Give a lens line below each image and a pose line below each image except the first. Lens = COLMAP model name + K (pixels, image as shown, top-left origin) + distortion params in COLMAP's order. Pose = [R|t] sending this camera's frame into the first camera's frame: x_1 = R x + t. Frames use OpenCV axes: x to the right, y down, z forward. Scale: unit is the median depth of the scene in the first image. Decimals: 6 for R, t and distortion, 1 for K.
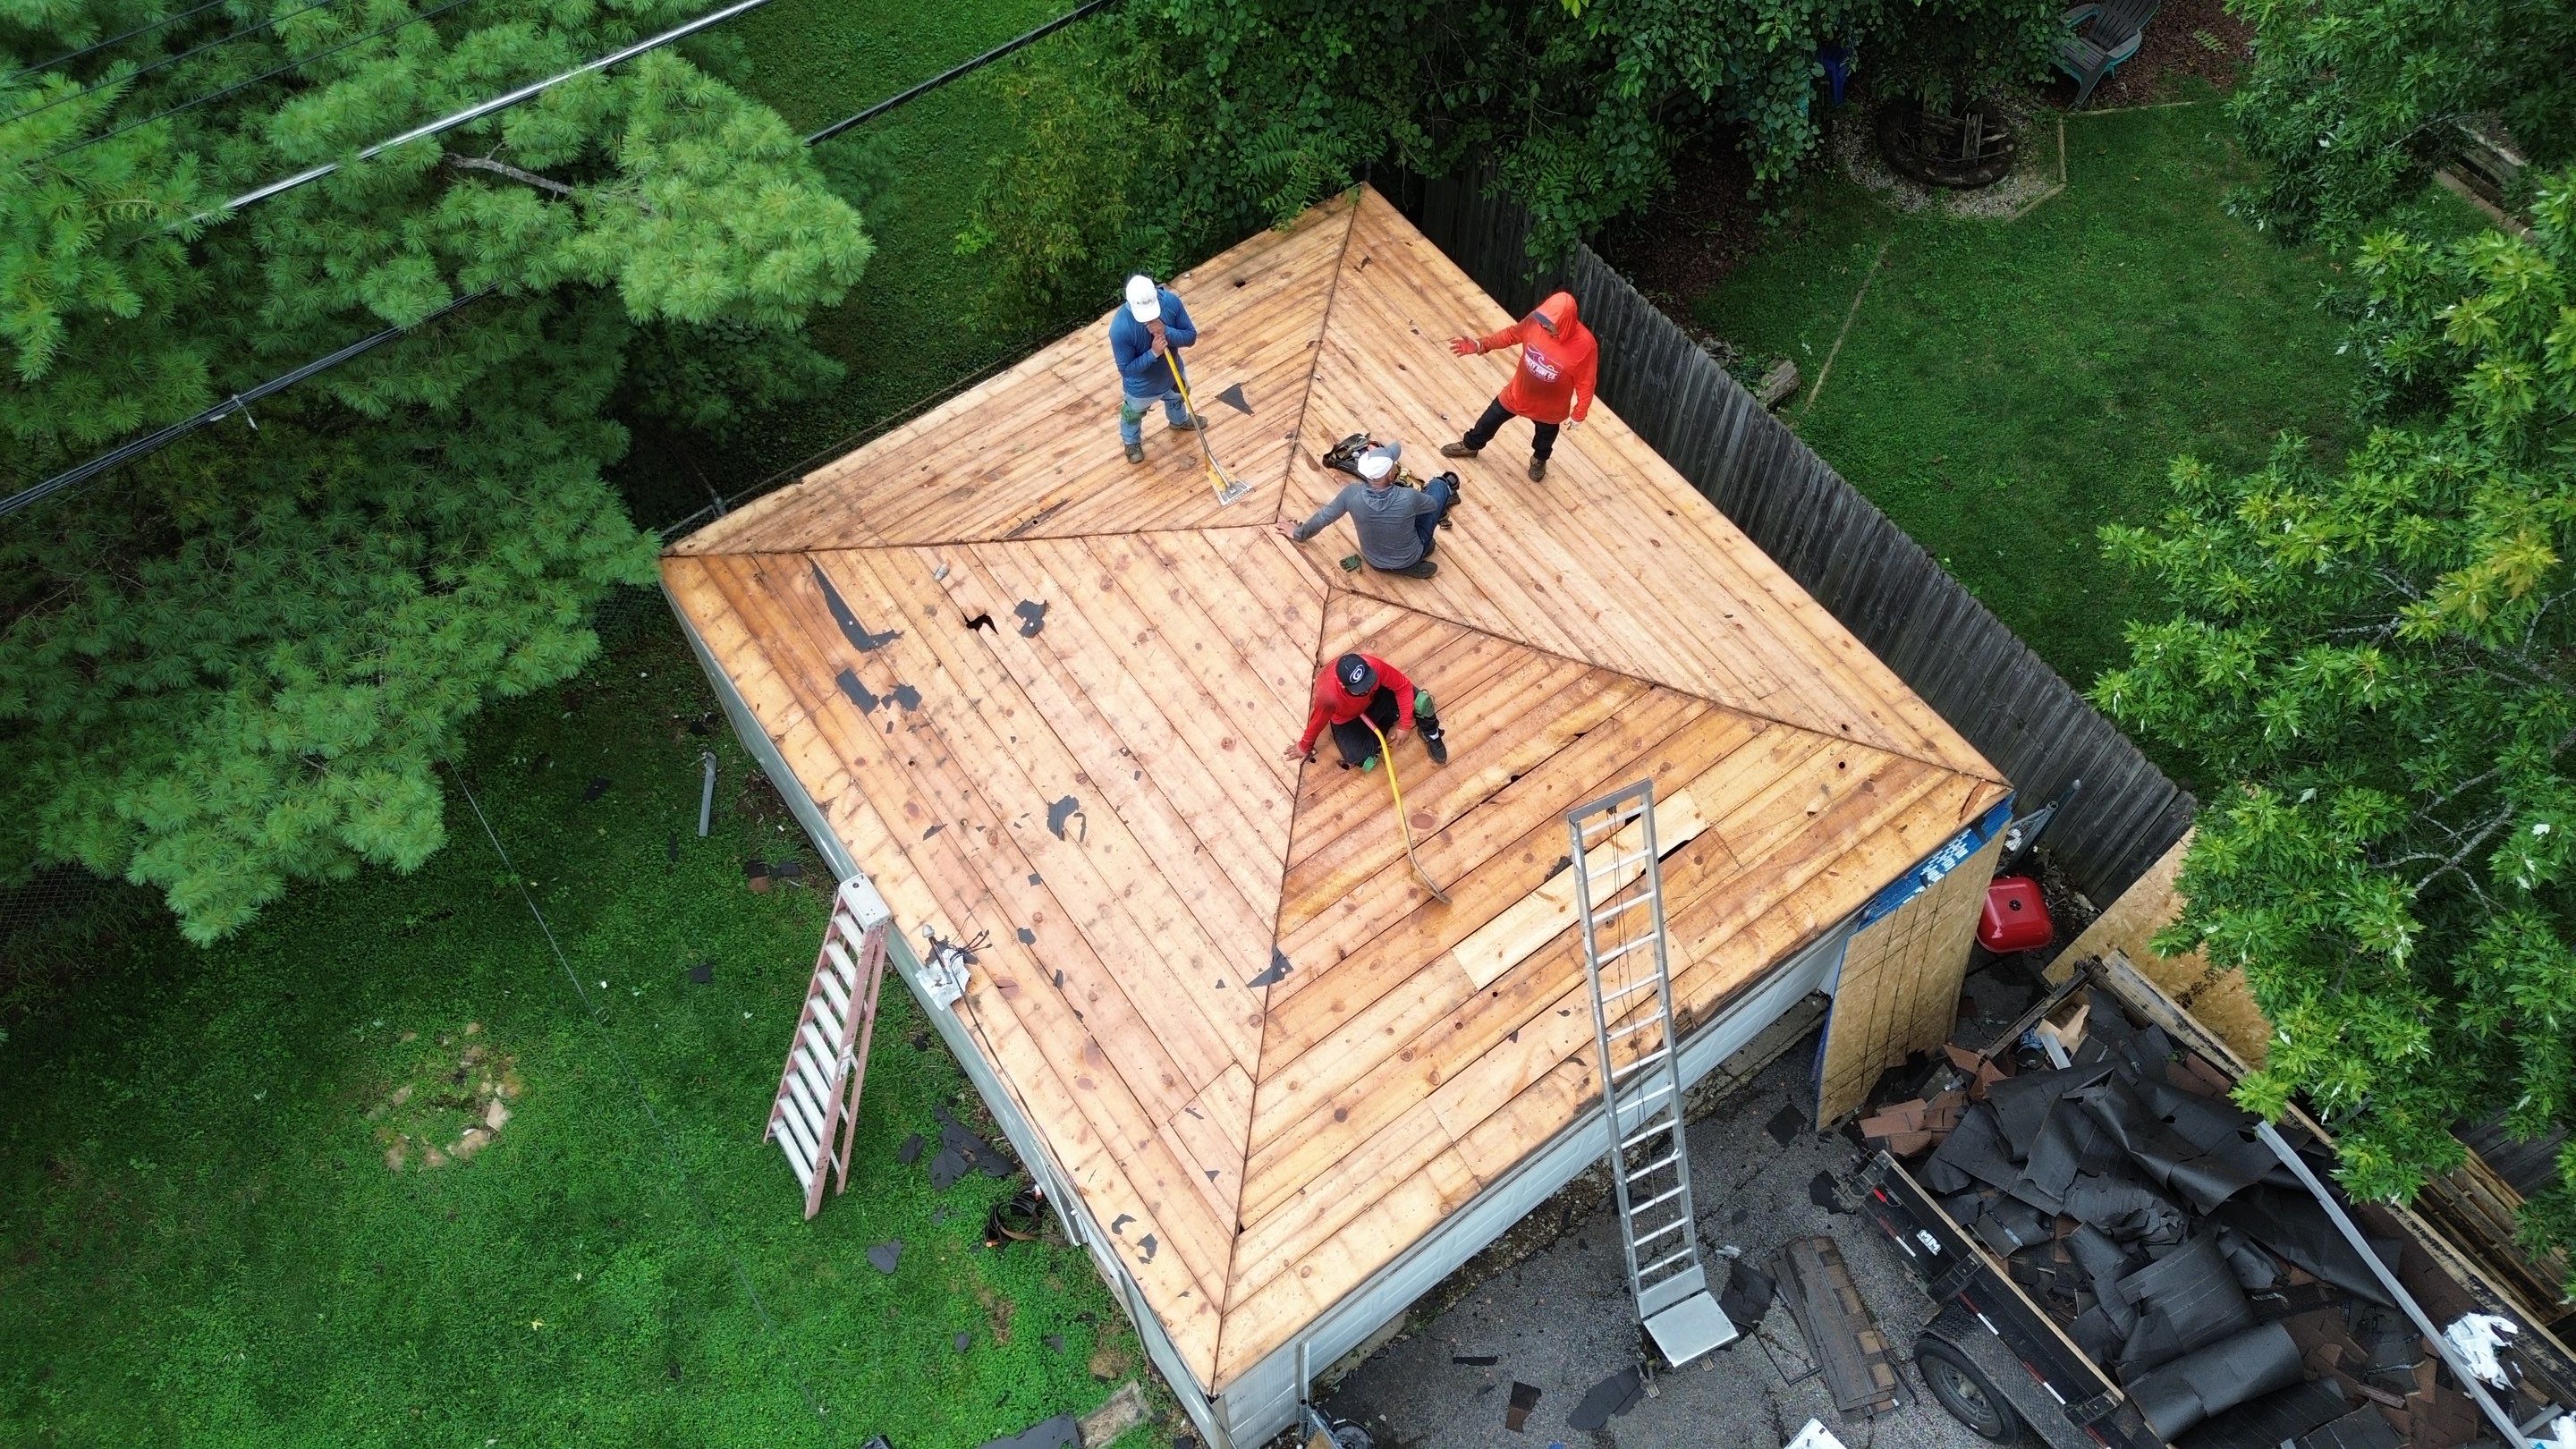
lens RADIAL K [[1843.3, 0, 1291.1], [0, 1843.3, 716.6], [0, 0, 1]] dist [0.082476, -0.073503]
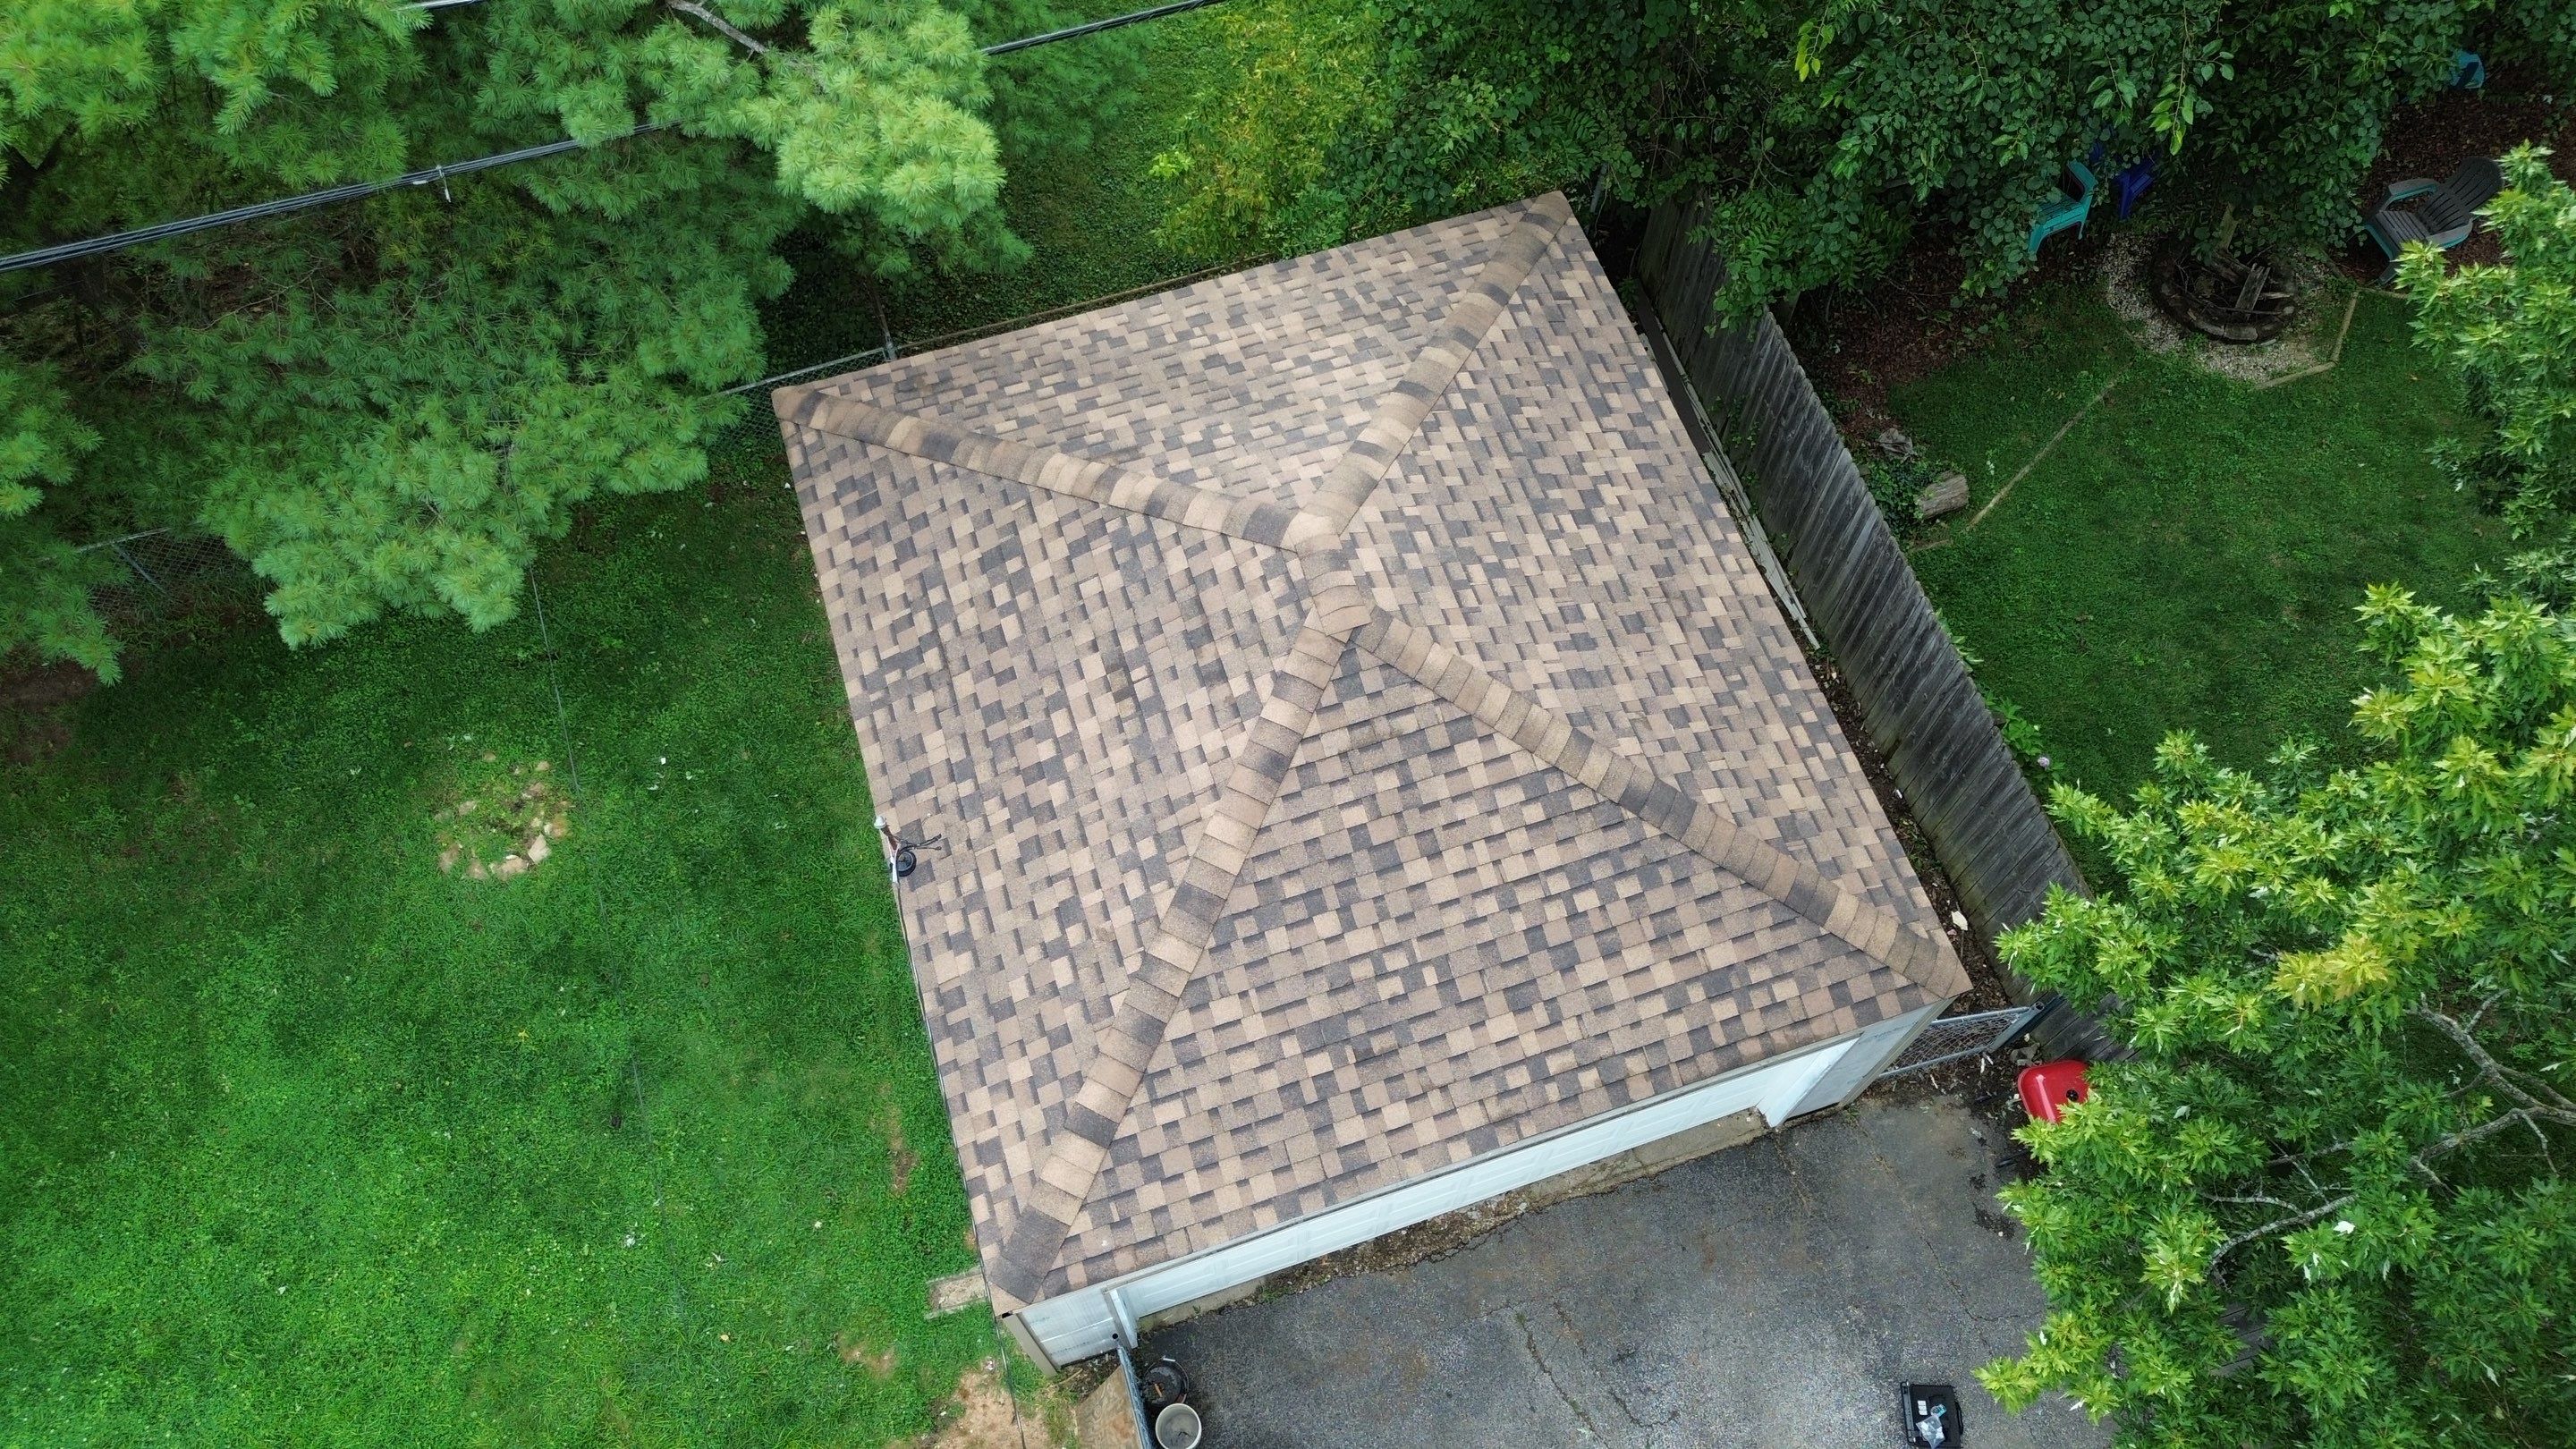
lens RADIAL K [[1843.3, 0, 1291.1], [0, 1843.3, 716.6], [0, 0, 1]] dist [0.082476, -0.073503]
pose [[0.951537, 0.278778, -0.129843, 0.132033], [-0.268606, 0.958986, 0.090535, -0.090013], [0.149756, -0.051271, 0.987393, -0.018550]]
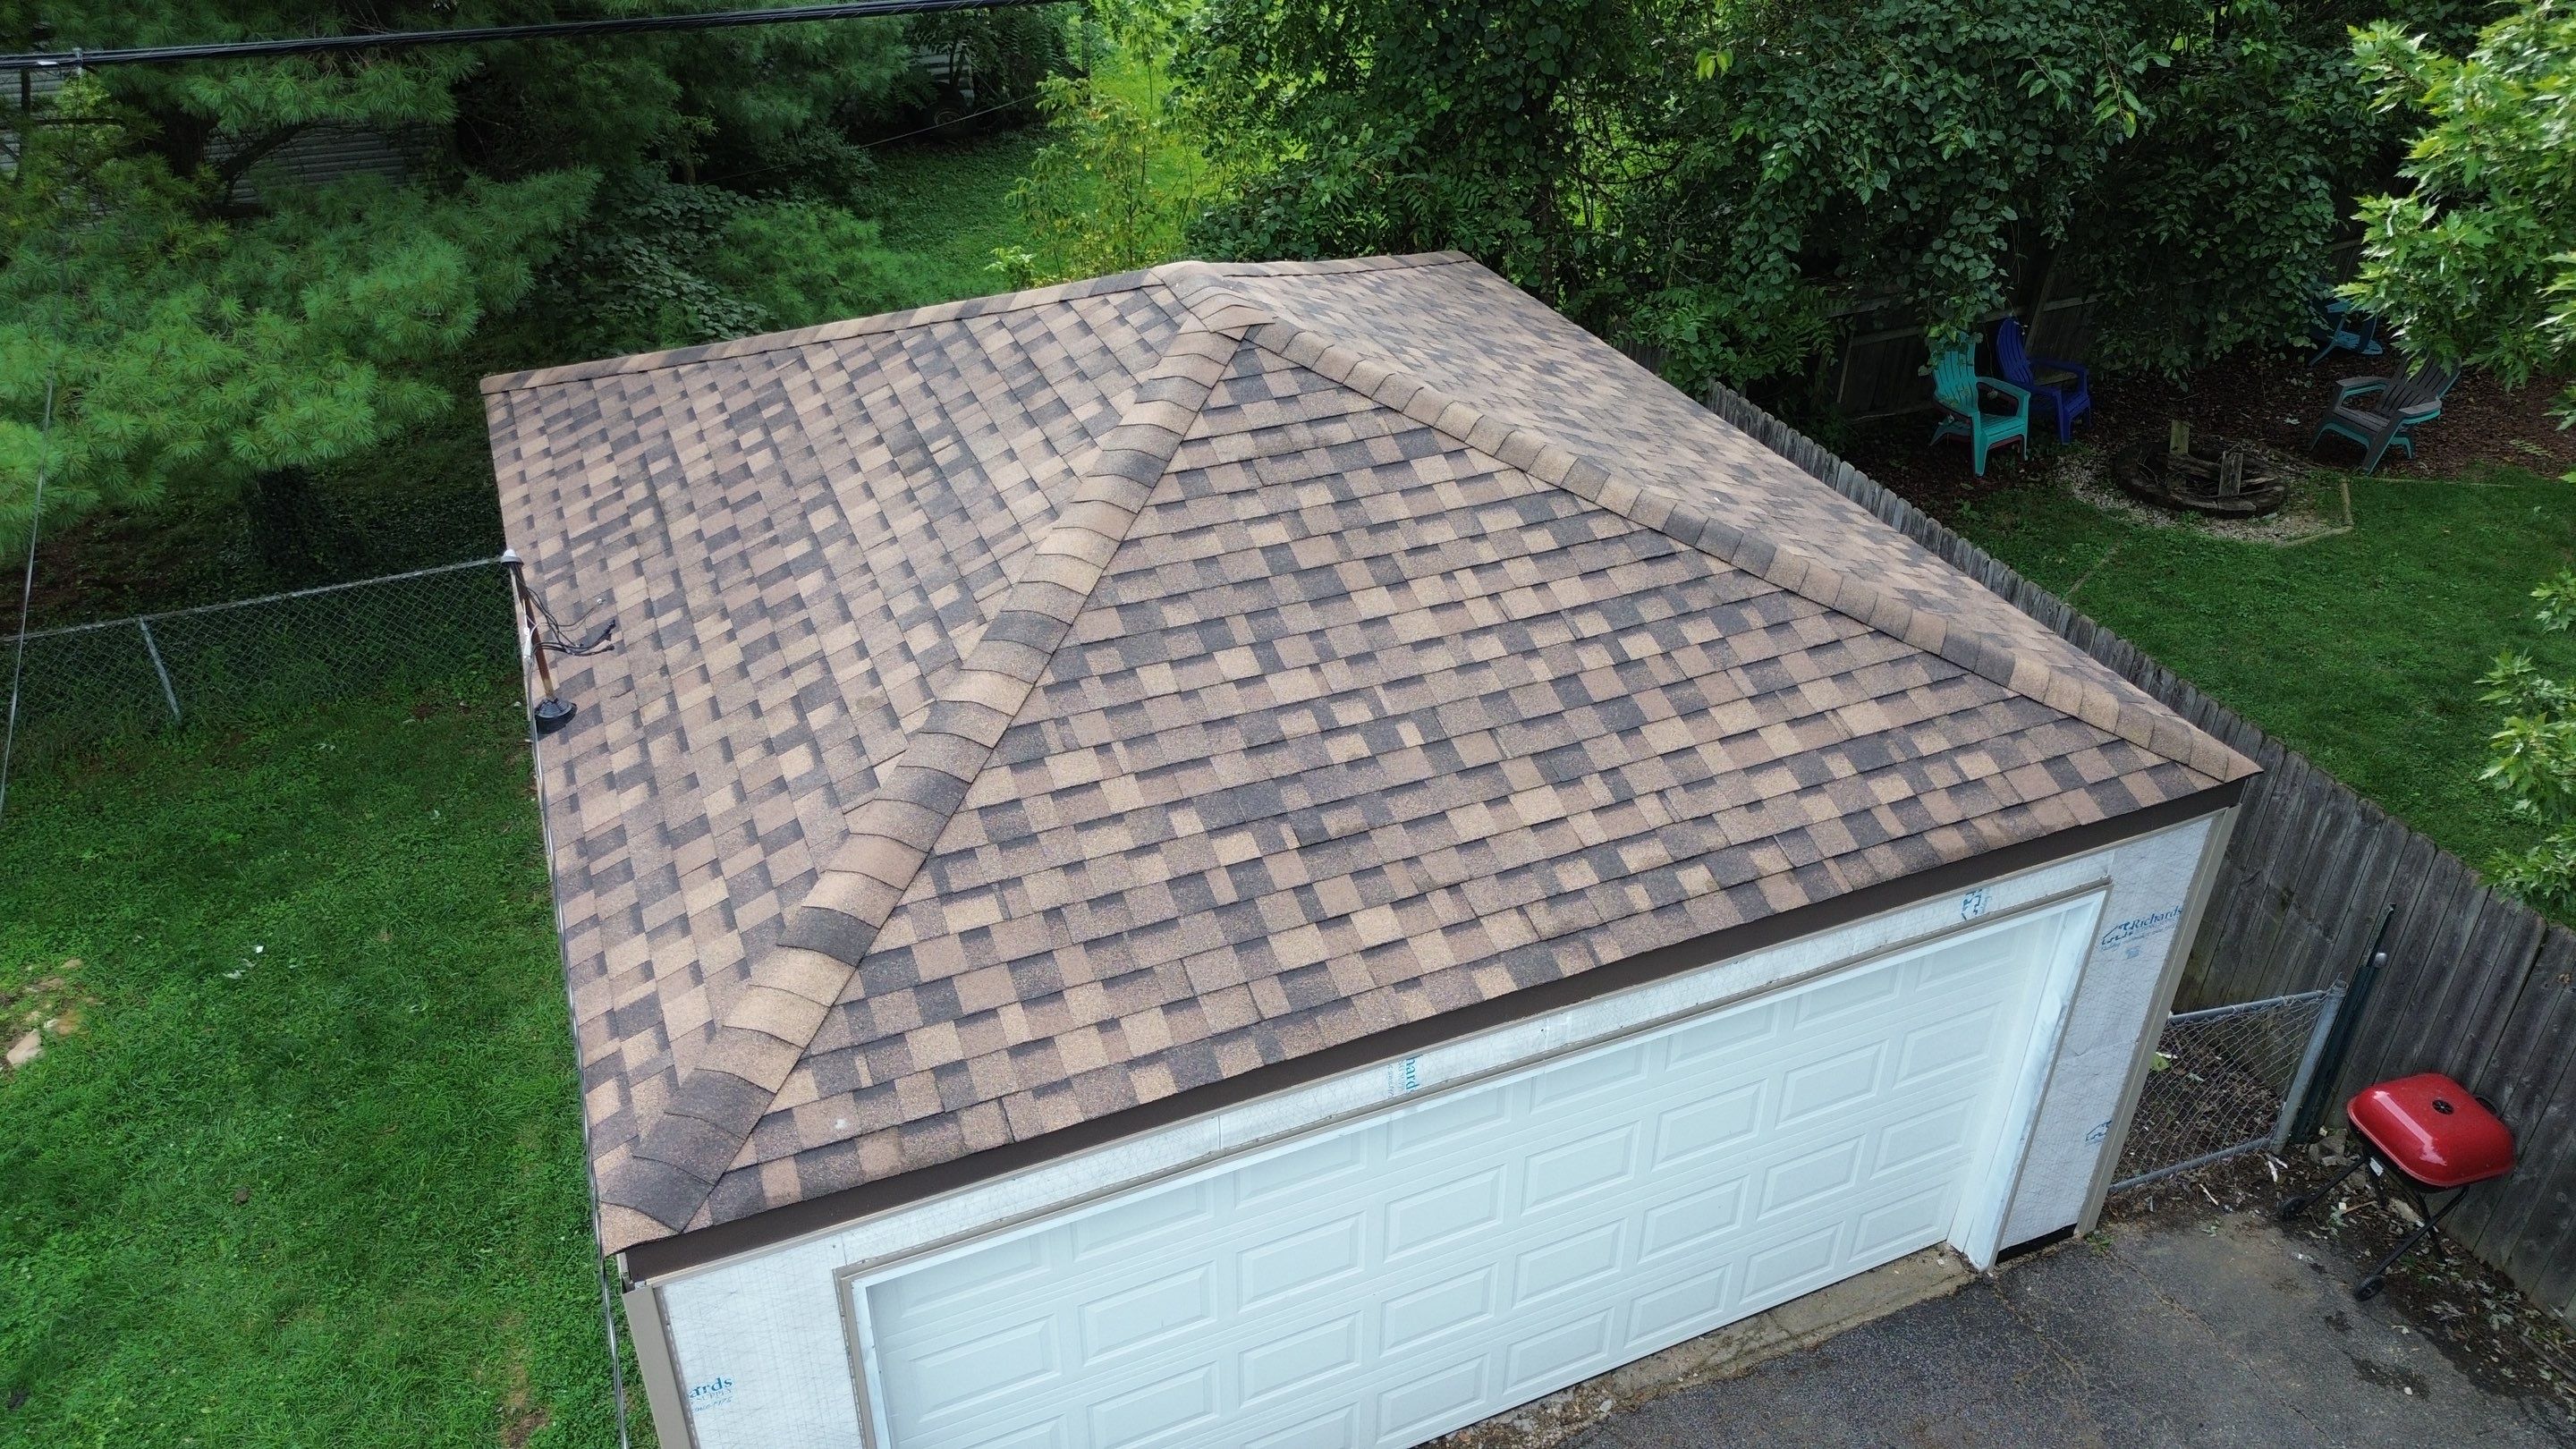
lens RADIAL K [[1843.3, 0, 1291.1], [0, 1843.3, 716.6], [0, 0, 1]] dist [0.082476, -0.073503]
pose [[0.974361, 0.135836, -0.179356, 0.179006], [-0.201010, 0.883678, -0.422739, 0.337938], [0.101070, 0.447953, 0.888326, 0.389600]]
